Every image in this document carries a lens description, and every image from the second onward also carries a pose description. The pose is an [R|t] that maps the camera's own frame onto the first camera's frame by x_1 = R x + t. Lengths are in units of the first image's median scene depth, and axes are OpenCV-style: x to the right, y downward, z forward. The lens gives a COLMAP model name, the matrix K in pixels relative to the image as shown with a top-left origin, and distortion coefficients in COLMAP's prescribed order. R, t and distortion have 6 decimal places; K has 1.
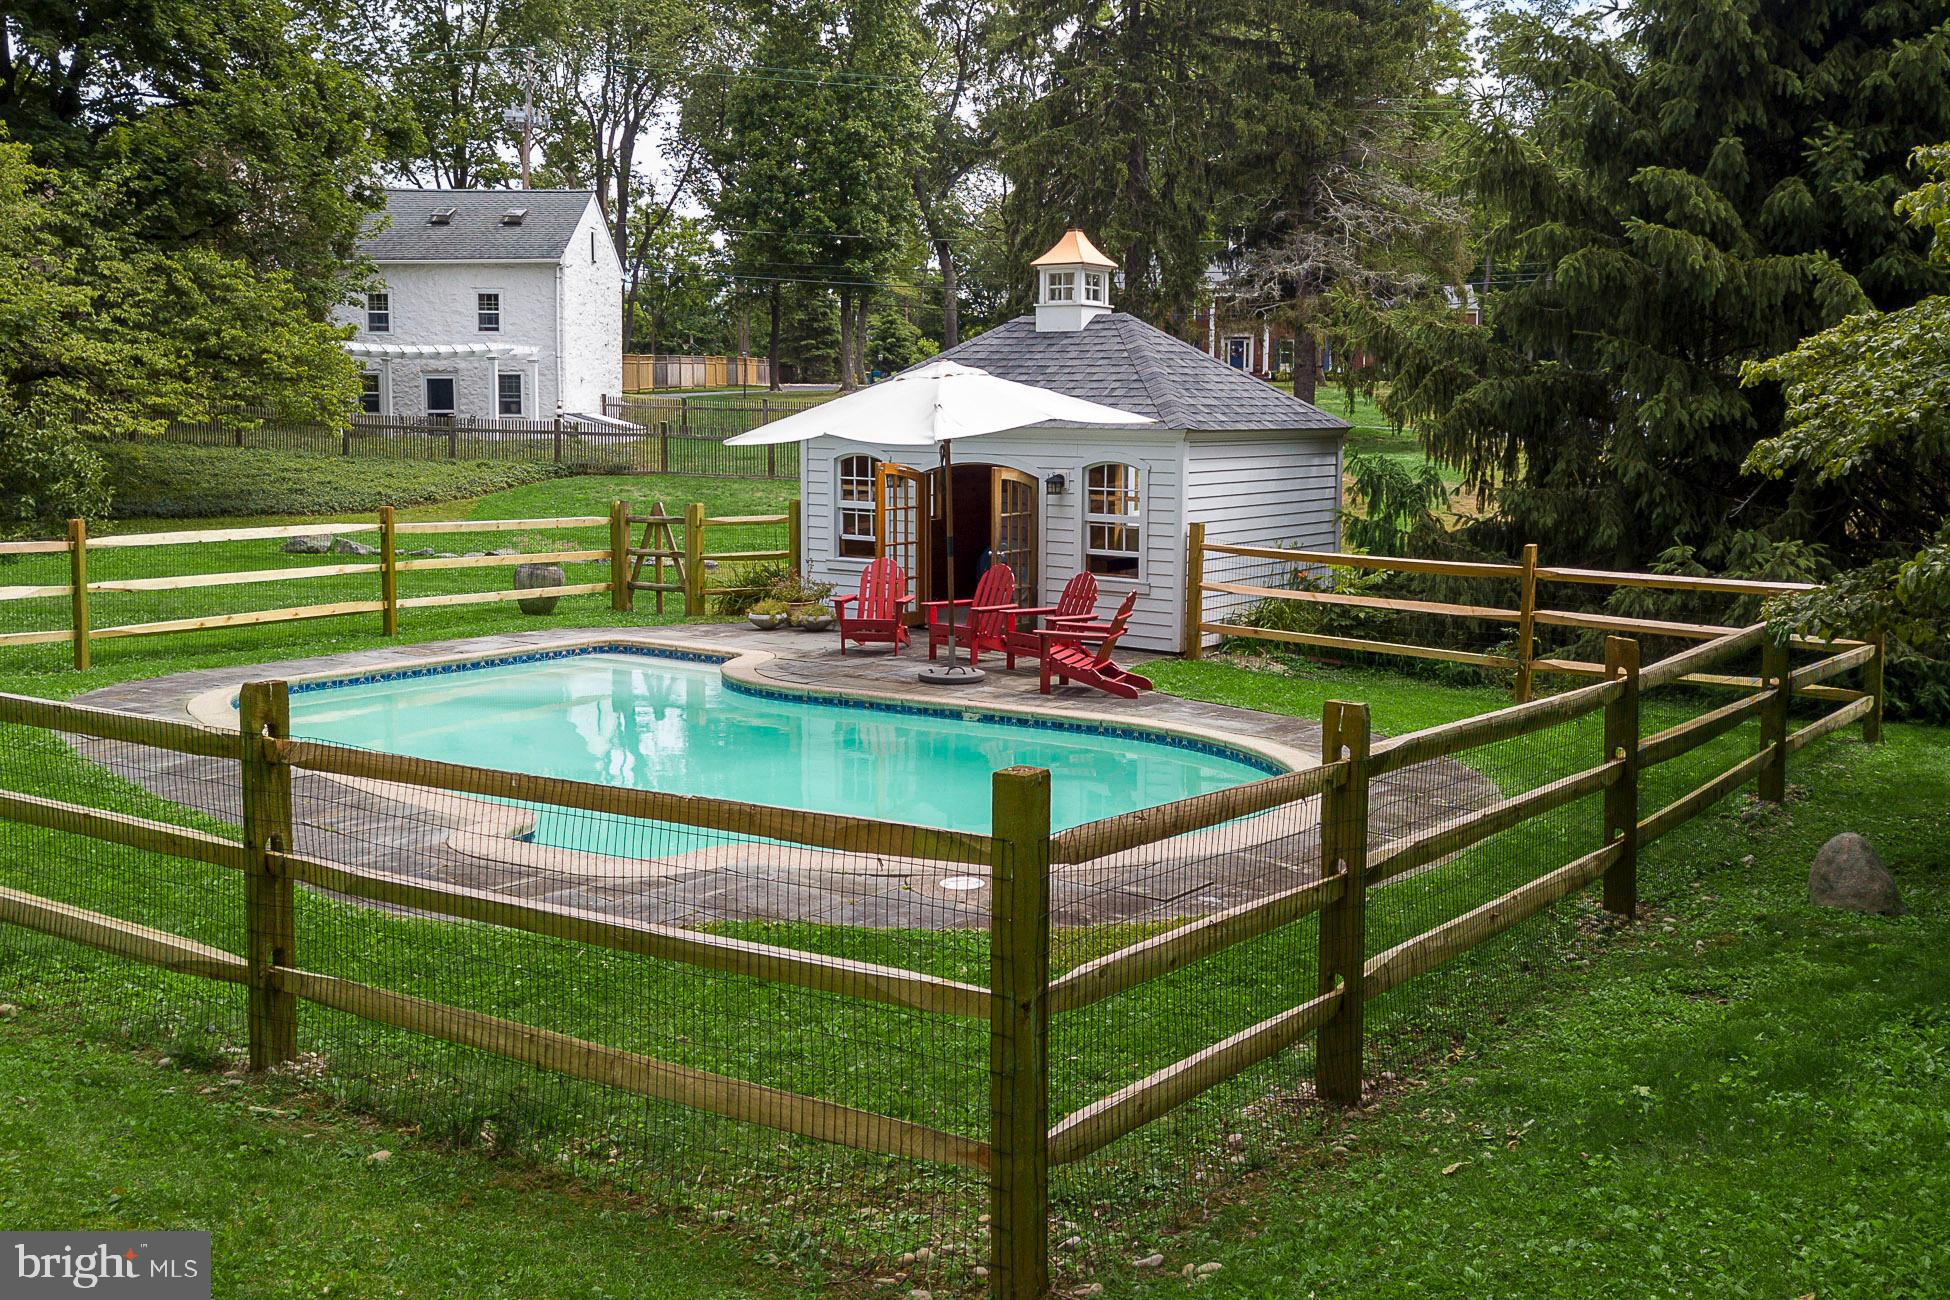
lens RADIAL K [[1975.1, 0, 1096.5], [0, 1975.1, 607.6], [0, 0, 1]] dist [0.134589, -0.429537]
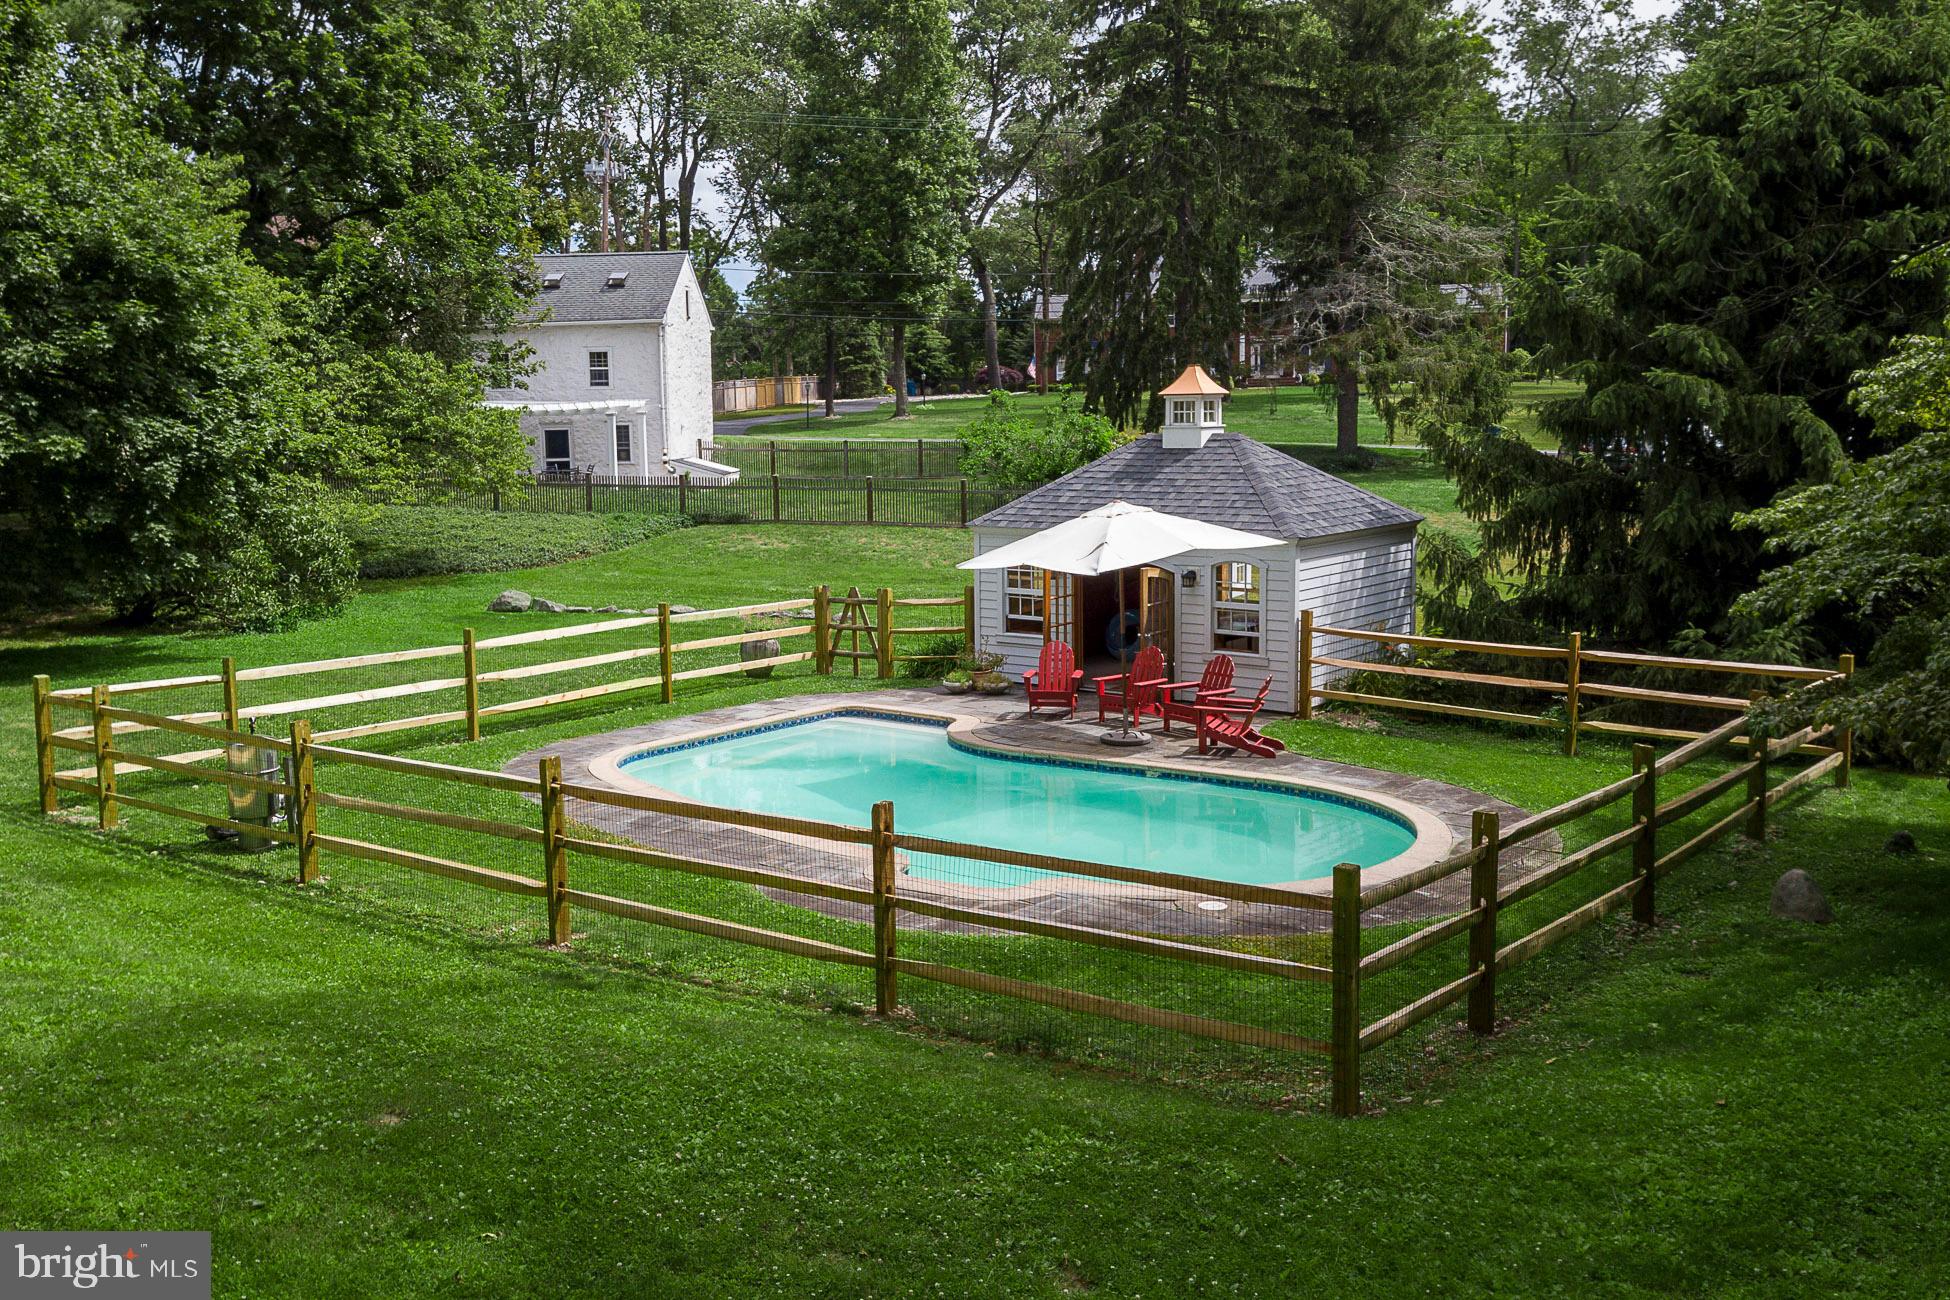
lens RADIAL K [[2030.7, 0, 975.0], [0, 2030.7, 650.0], [0, 0, 1]] dist [0.122678, -0.355839]
pose [[0.997902, -0.013836, -0.063249, -0.073078], [0.015612, 0.999495, 0.027677, -0.053101], [0.062834, -0.028607, 0.997614, -0.296108]]
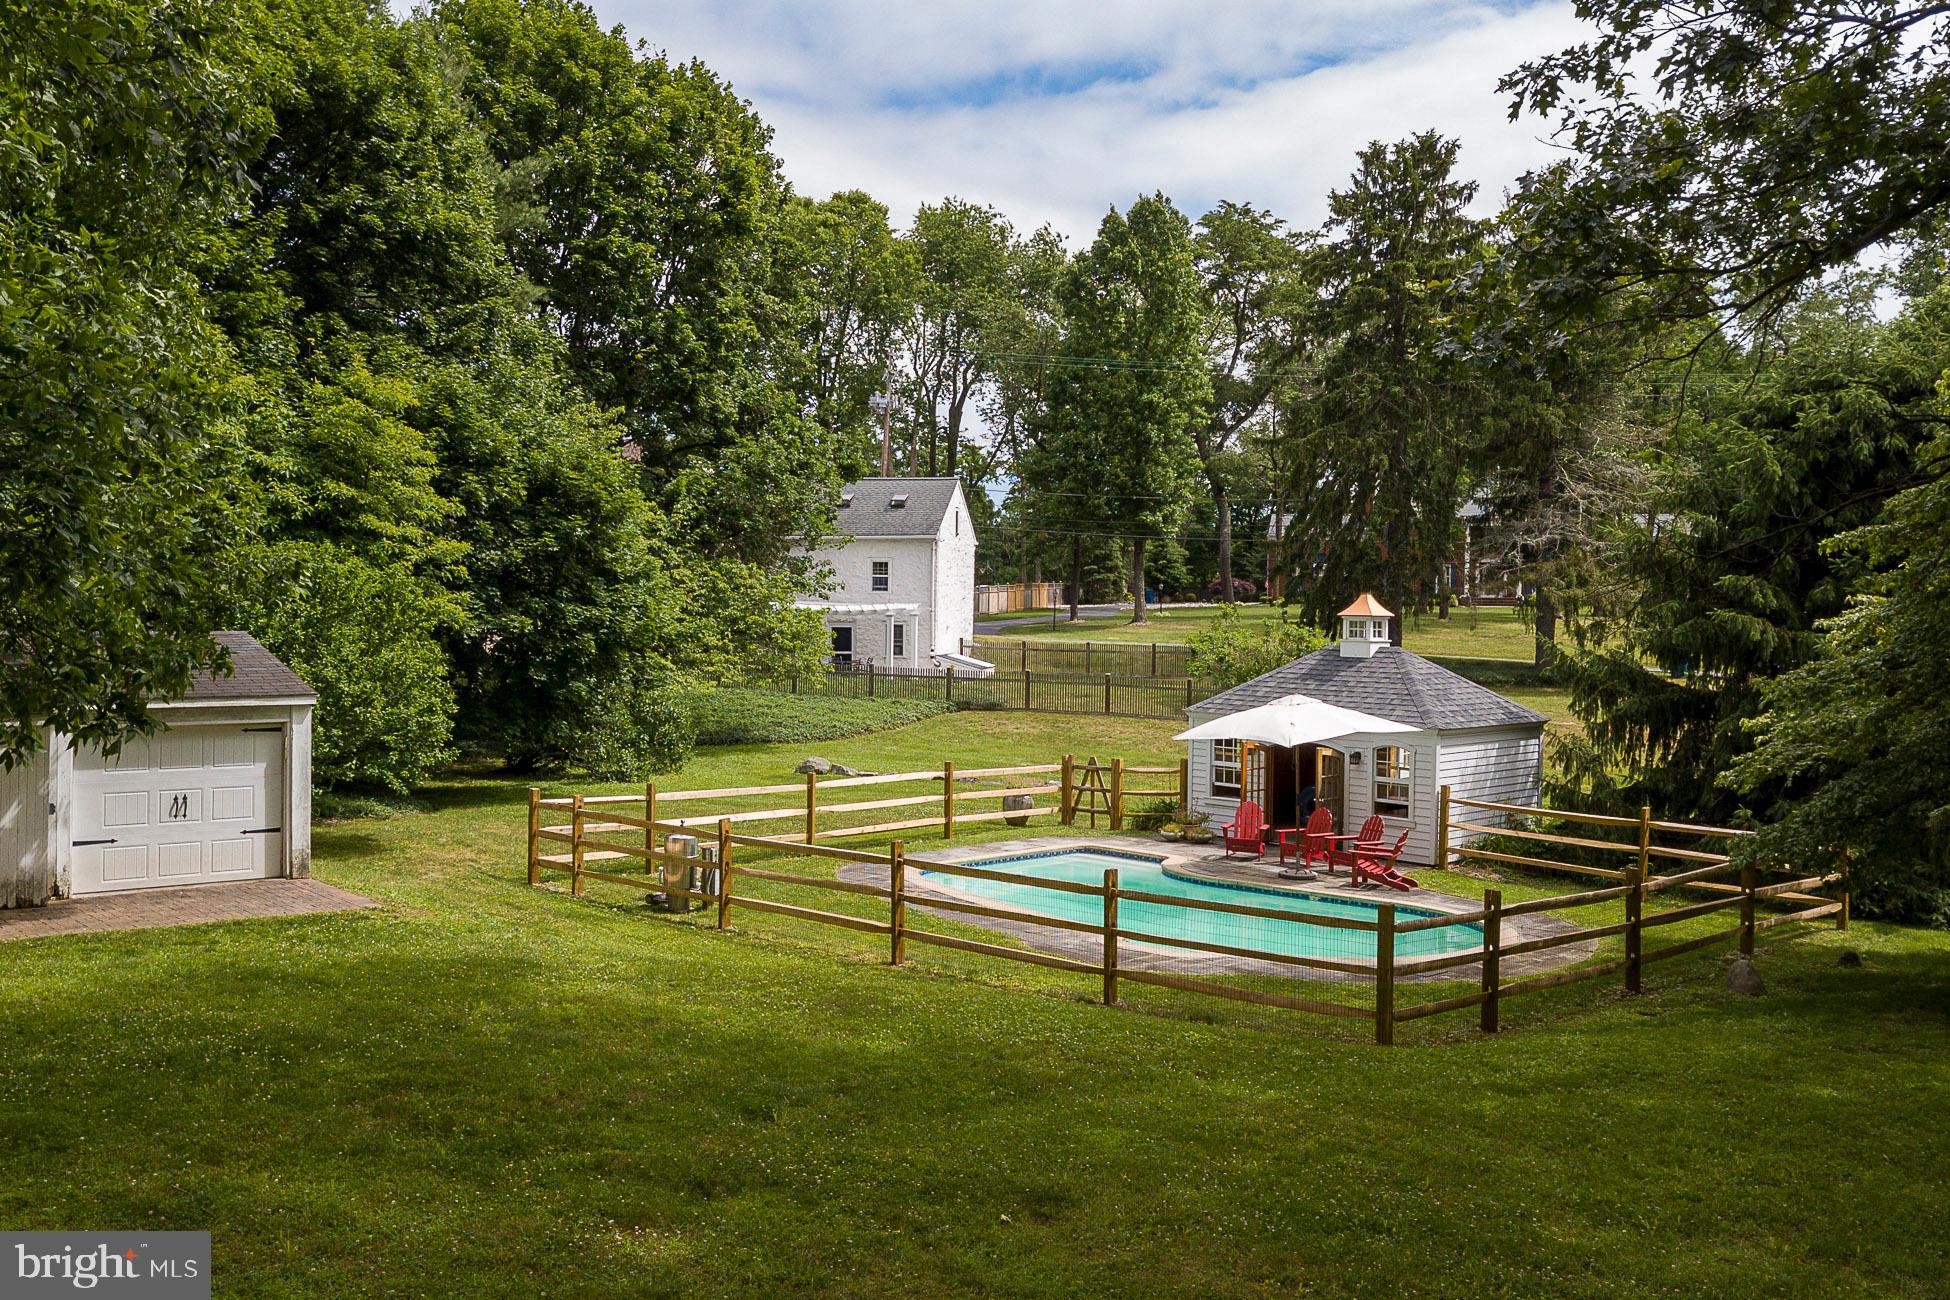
lens RADIAL K [[2030.7, 0, 975.0], [0, 2030.7, 650.0], [0, 0, 1]] dist [0.122678, -0.355839]
pose [[0.984033, 0.011285, -0.177626, -0.030559], [-0.024222, 0.997194, -0.070834, -0.023808], [0.176328, 0.074005, 0.981545, -0.685289]]
